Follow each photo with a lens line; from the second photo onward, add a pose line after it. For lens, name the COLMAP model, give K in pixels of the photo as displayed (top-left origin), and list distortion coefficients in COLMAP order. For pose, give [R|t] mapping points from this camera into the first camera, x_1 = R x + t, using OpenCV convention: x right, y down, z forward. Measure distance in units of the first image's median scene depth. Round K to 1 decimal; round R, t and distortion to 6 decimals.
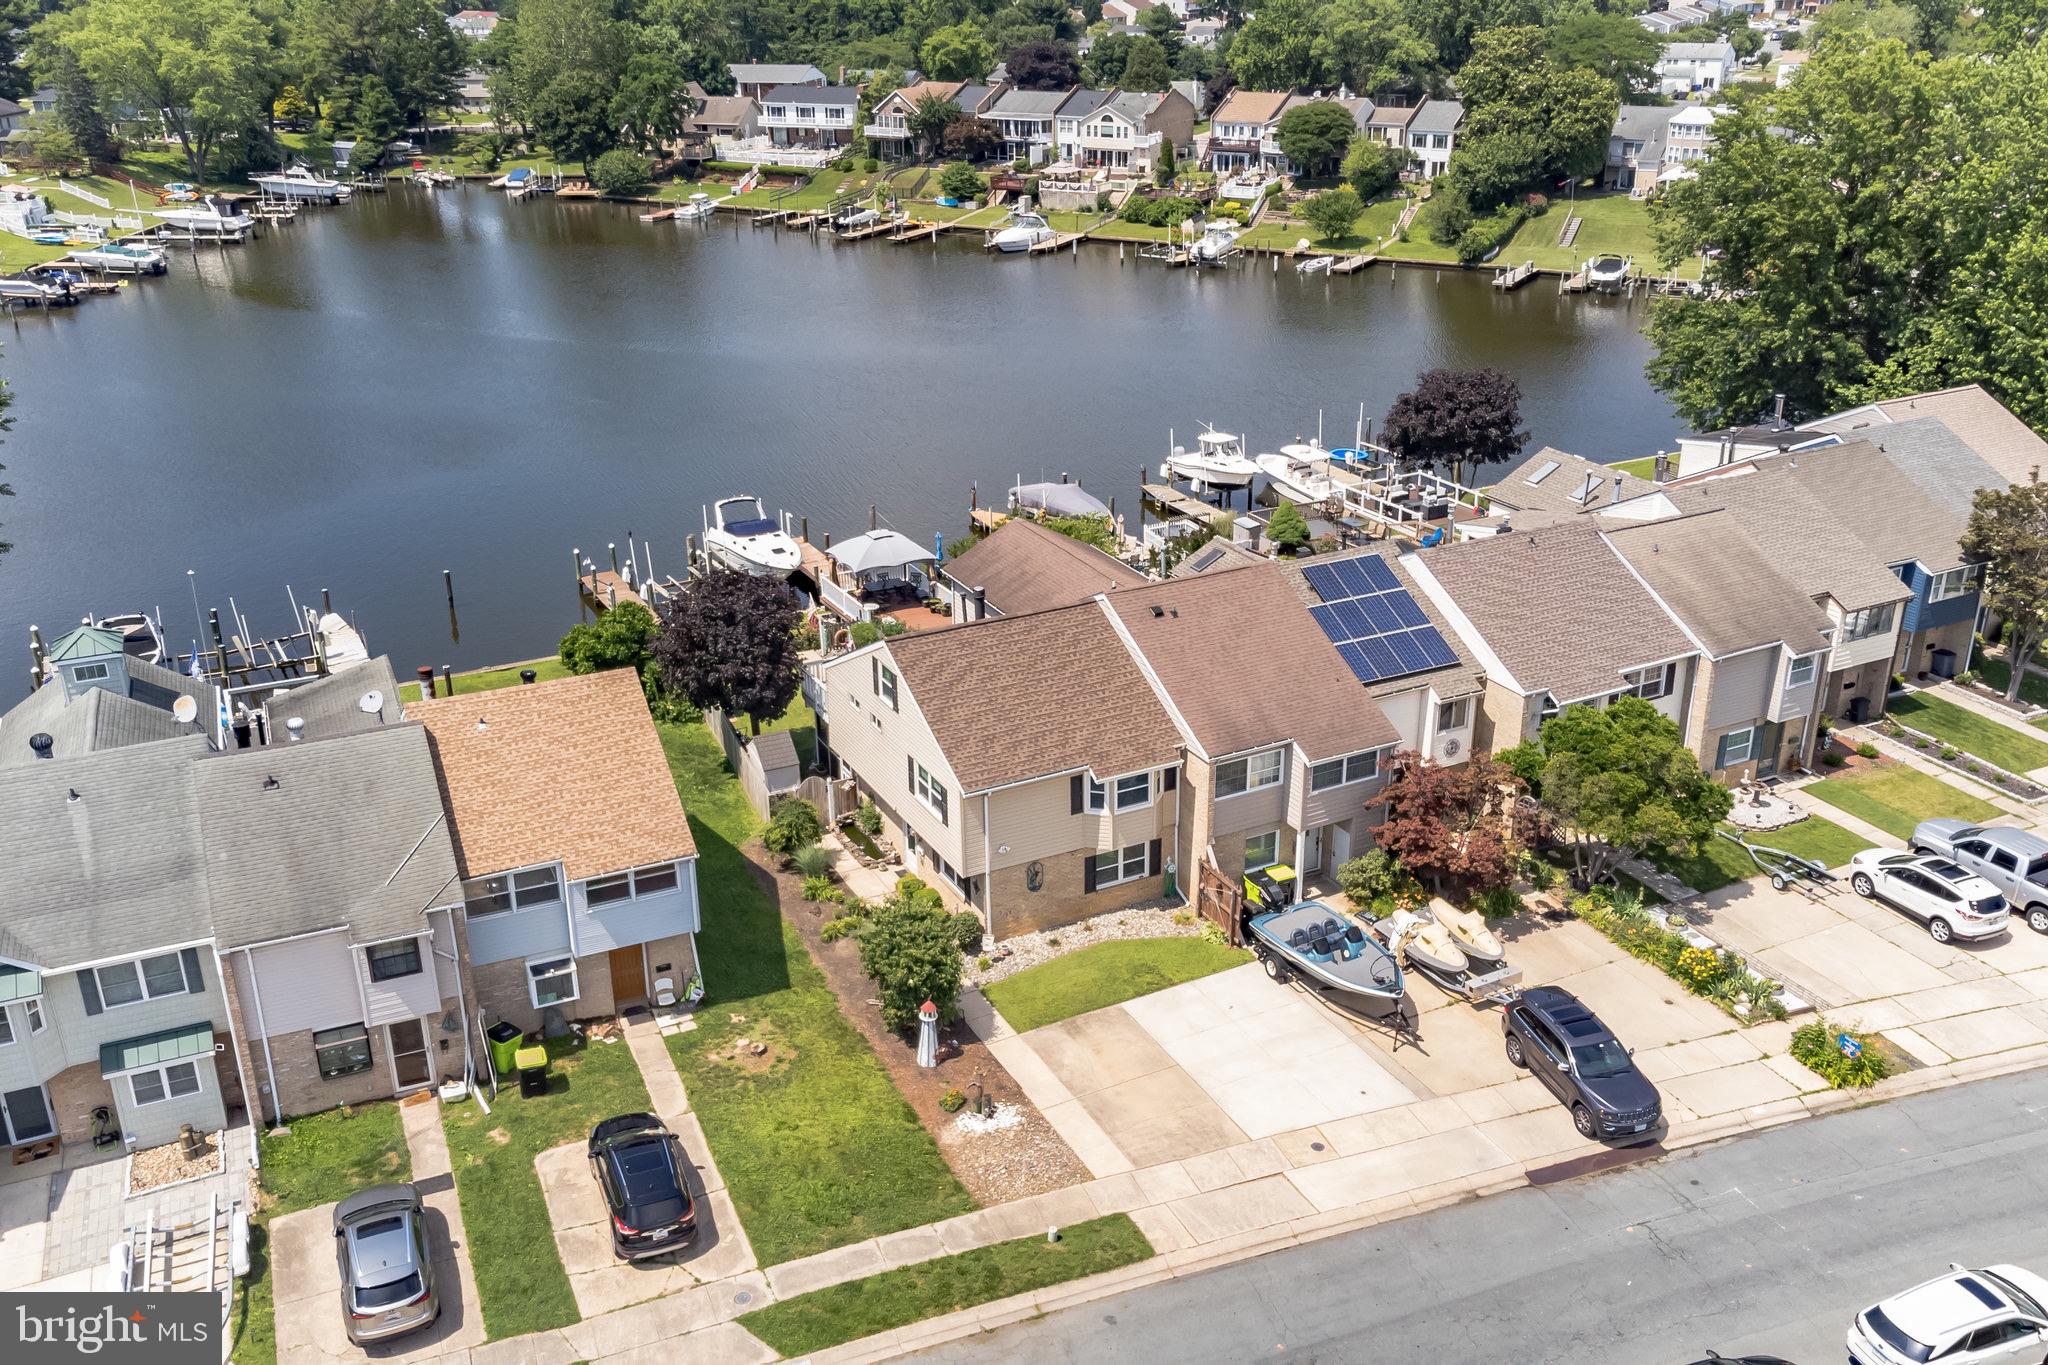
lens RADIAL K [[1471.8, 0, 1026.7], [0, 1471.8, 636.5], [0, 0, 1]] dist [0.044679, -0.000285]
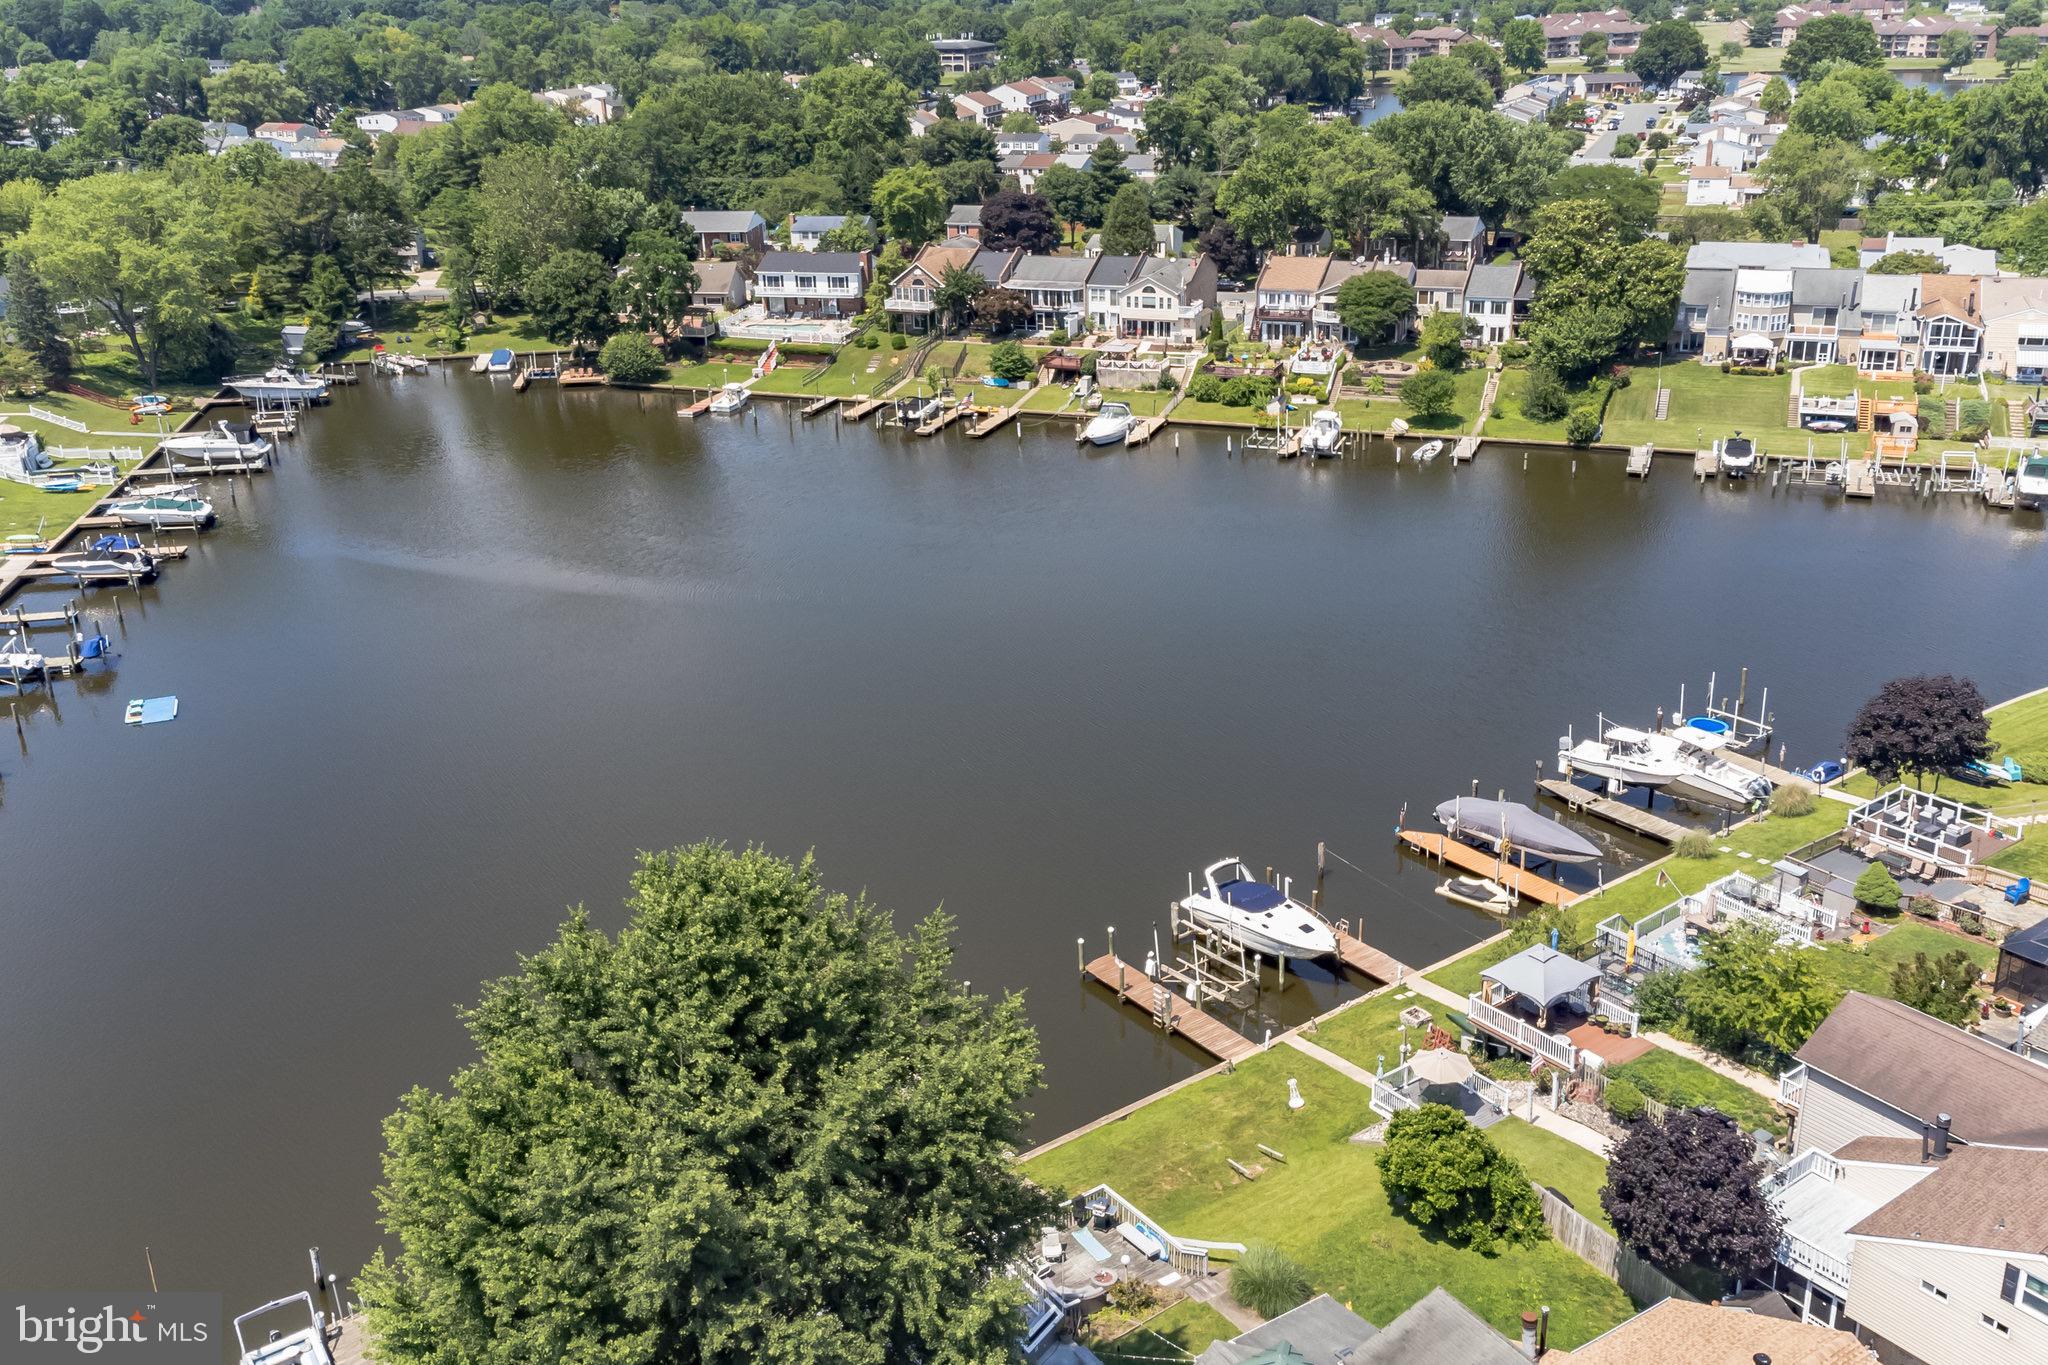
lens RADIAL K [[1482.2, 0, 968.0], [0, 1482.2, 681.9], [0, 0, 1]] dist [0.093125, -0.099441]
pose [[0.990497, -0.070435, 0.118131, -0.204392], [0.071092, 0.997469, -0.001351, -0.096963], [-0.117737, 0.009736, 0.992997, 0.026358]]
